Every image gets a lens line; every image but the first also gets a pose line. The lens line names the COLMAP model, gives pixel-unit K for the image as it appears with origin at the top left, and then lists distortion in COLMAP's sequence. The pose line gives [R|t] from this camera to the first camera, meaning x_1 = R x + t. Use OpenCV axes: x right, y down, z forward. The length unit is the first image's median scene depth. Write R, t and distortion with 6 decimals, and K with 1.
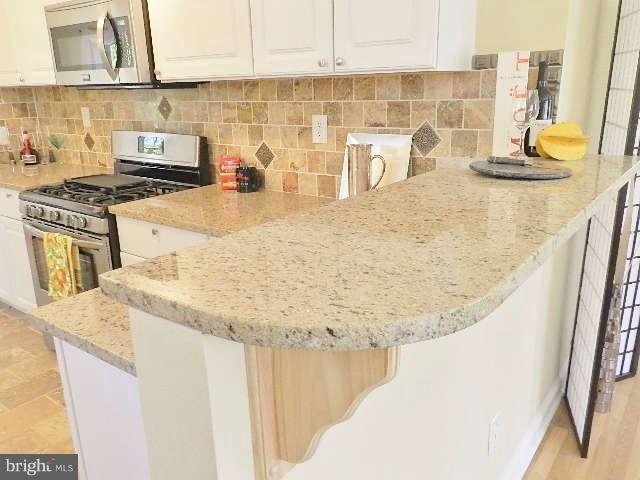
lens RADIAL K [[520.9, 0, 329.4], [0, 520.9, 242.5], [0, 0, 1]] dist [0.006595, 0.001835]
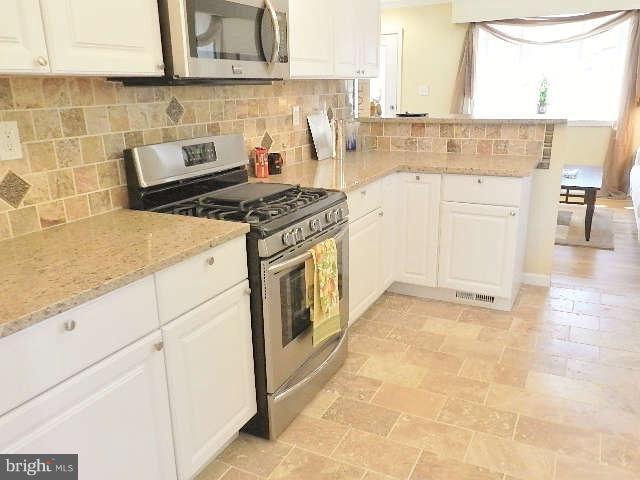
lens RADIAL K [[520.9, 0, 329.4], [0, 520.9, 242.5], [0, 0, 1]] dist [0.006595, 0.001835]
pose [[-0.173480, -0.258099, 0.950416, -1.364691], [0.304319, 0.903771, 0.300979, -0.278042], [-0.936640, 0.341443, -0.078242, 1.040636]]
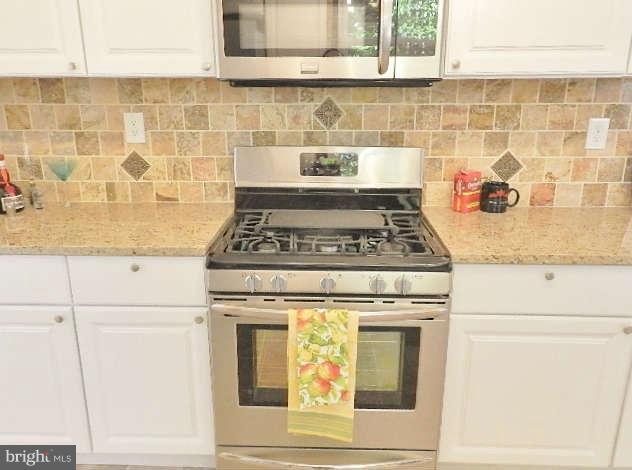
lens RADIAL K [[522.2, 0, 316.0], [0, 522.2, 235.0], [0, 0, 1]] dist [0.013760, 0.008438]
pose [[0.824339, -0.135046, 0.549752, -0.870735], [0.146653, 0.988920, 0.023025, -0.122276], [-0.546770, 0.061642, 0.835011, 0.462360]]
